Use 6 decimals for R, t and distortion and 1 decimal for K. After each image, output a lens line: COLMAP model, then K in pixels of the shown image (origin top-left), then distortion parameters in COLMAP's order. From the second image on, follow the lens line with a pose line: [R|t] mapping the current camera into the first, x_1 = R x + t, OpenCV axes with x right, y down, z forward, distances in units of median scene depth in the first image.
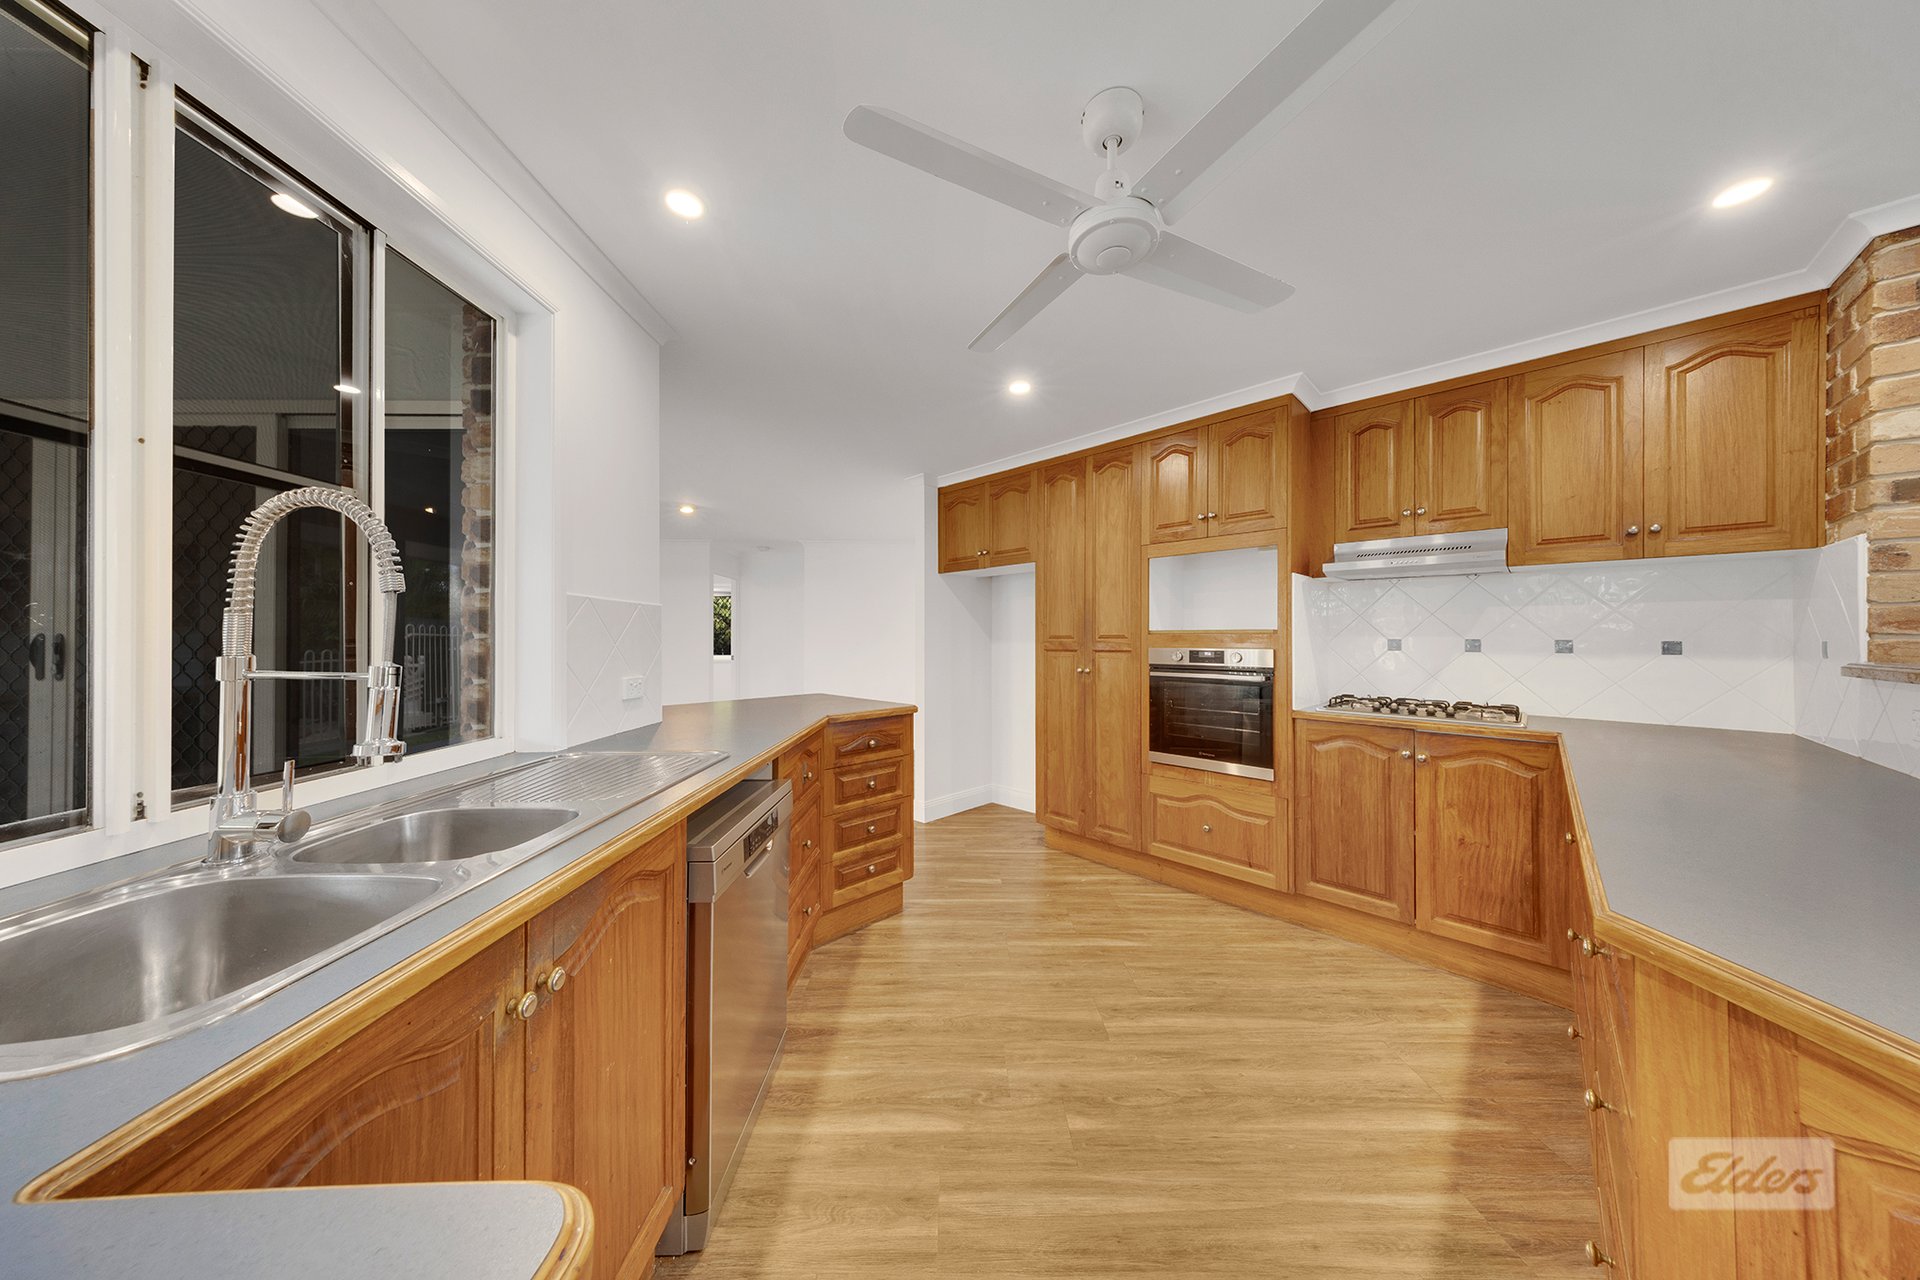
lens RADIAL K [[576.5, 0, 968.1], [0, 576.5, 639.1], [0, 0, 1]] dist [-0.009440, -0.000023]
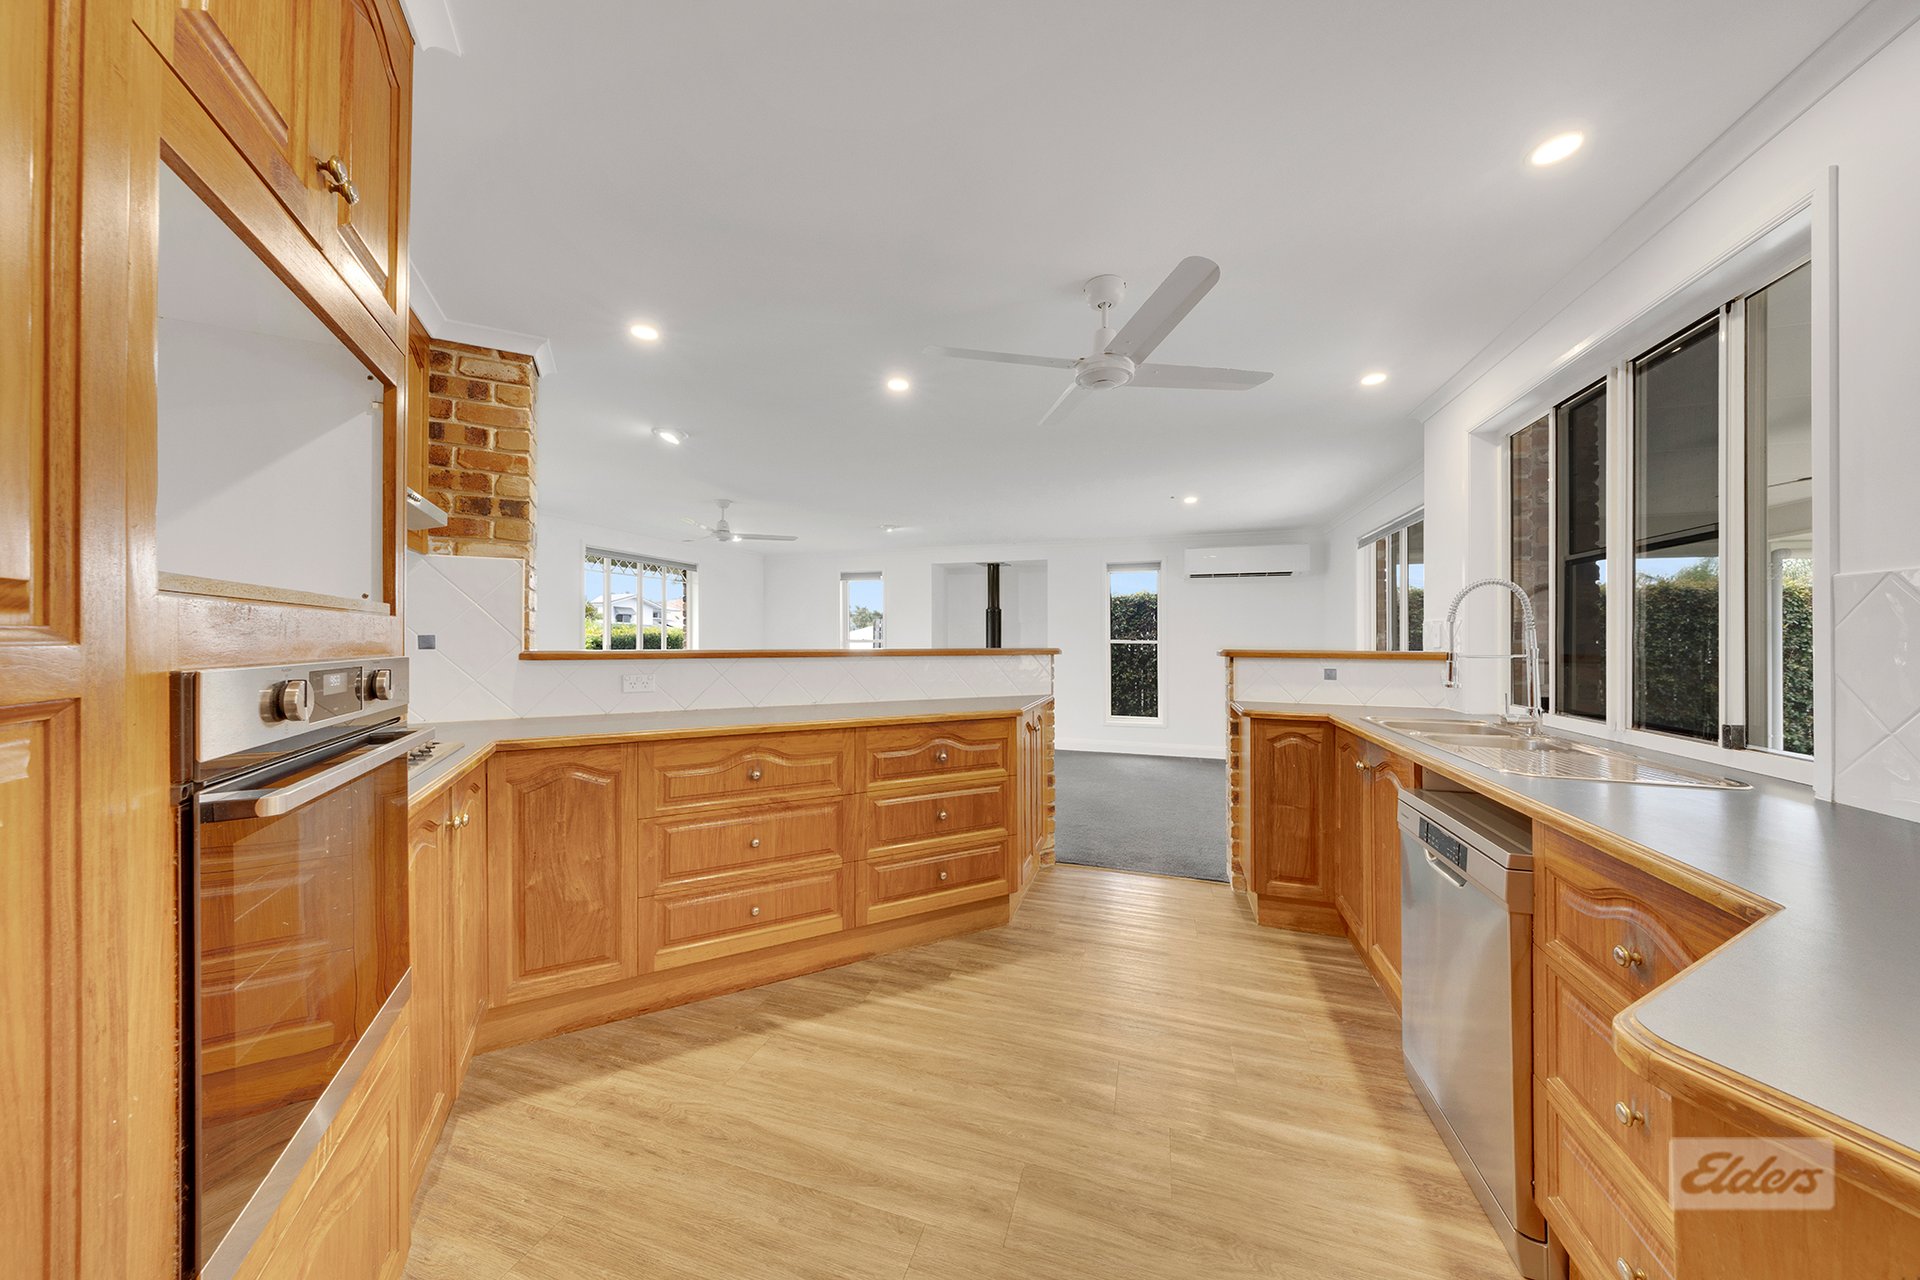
lens RADIAL K [[576.5, 0, 968.1], [0, 576.5, 639.1], [0, 0, 1]] dist [-0.009440, -0.000023]
pose [[-0.946864, -0.003806, 0.321611, 0.082455], [-0.004647, 0.999987, -0.001847, 0.003752], [-0.321600, -0.003243, -0.946870, 1.884232]]
